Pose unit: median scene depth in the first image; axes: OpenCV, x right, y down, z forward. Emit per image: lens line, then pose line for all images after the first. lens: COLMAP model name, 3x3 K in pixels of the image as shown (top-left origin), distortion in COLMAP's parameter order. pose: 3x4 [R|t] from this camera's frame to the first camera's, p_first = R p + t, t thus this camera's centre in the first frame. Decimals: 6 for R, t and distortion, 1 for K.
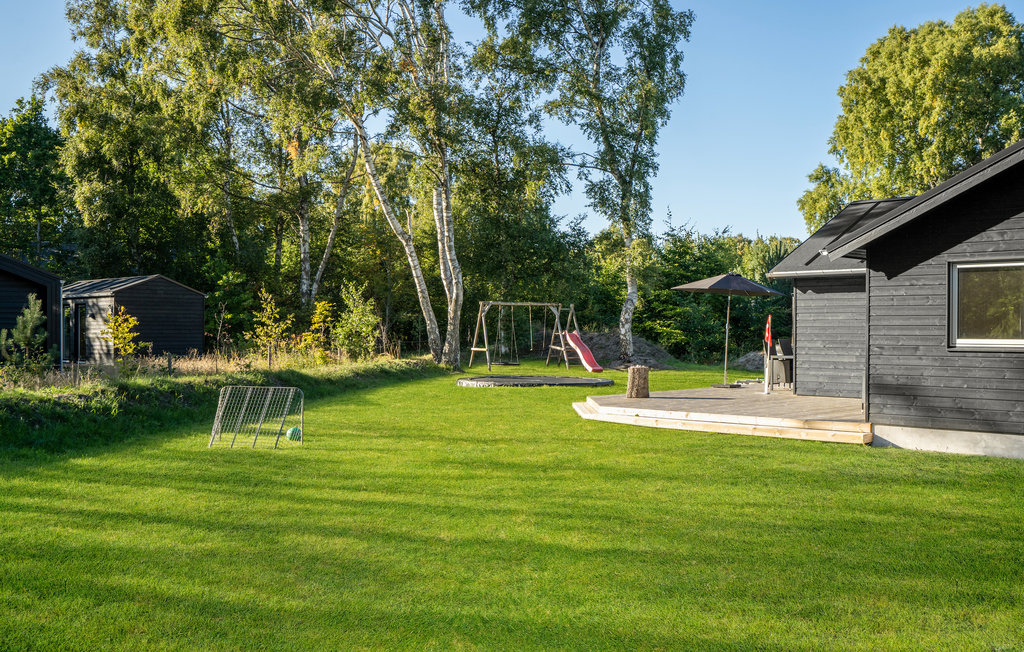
lens RADIAL K [[1034.2, 0, 509.7], [0, 1034.2, 327.0], [0, 0, 1]] dist [0.040408, 0.000000]
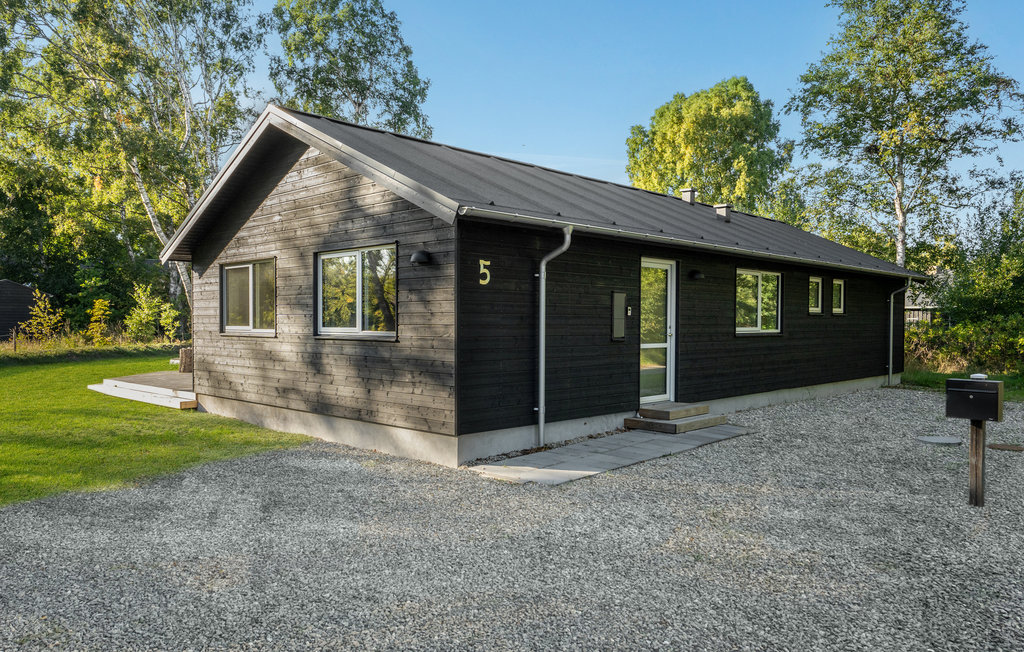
lens RADIAL K [[768.3, 0, 513.1], [0, 768.3, 326.9], [0, 0, 1]] dist [0.015012, 0.004890]
pose [[0.999820, 0.001436, -0.018898, 0.299626], [-0.001297, 0.999972, 0.007352, 0.002029], [0.018908, -0.007326, 0.999794, 0.029579]]
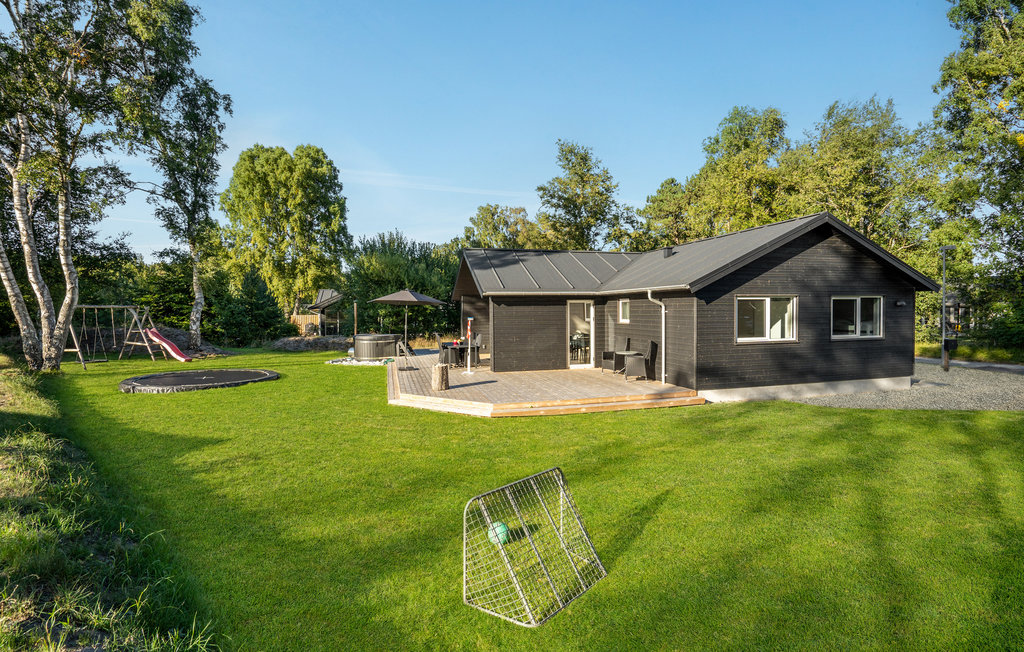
lens RADIAL K [[497.3, 0, 508.7], [0, 497.3, 318.9], [0, 0, 1]] dist [-0.004924, -0.000526]
pose [[0.536702, -0.025317, 0.843392, -0.192541], [0.008197, 0.999659, 0.024792, -0.017636], [-0.843732, -0.006393, 0.536726, 0.321220]]
